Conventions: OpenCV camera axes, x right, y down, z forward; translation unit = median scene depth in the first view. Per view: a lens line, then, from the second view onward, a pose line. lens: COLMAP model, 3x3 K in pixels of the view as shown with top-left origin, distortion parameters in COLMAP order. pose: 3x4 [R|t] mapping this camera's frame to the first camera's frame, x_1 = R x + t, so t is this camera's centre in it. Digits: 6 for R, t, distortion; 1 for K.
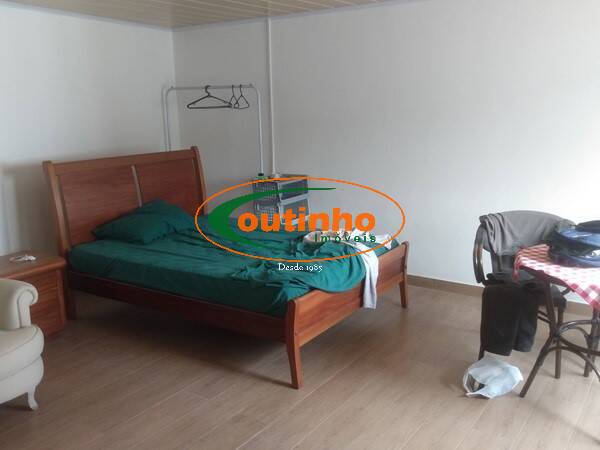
lens RADIAL K [[559.7, 0, 300.0], [0, 559.7, 225.0], [0, 0, 1]] dist [0.130301, -0.284376]
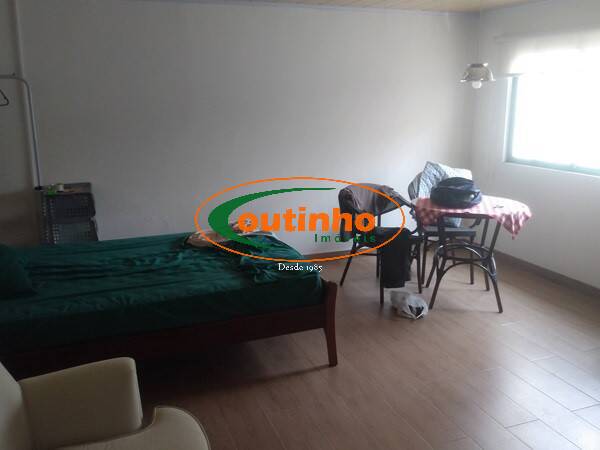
lens RADIAL K [[559.7, 0, 300.0], [0, 559.7, 225.0], [0, 0, 1]] dist [0.130301, -0.284376]
pose [[0.565037, -0.164853, 0.808428, -0.853523], [0.170187, 0.982052, 0.081308, -0.069446], [-0.807322, 0.091642, 0.582952, 0.400242]]
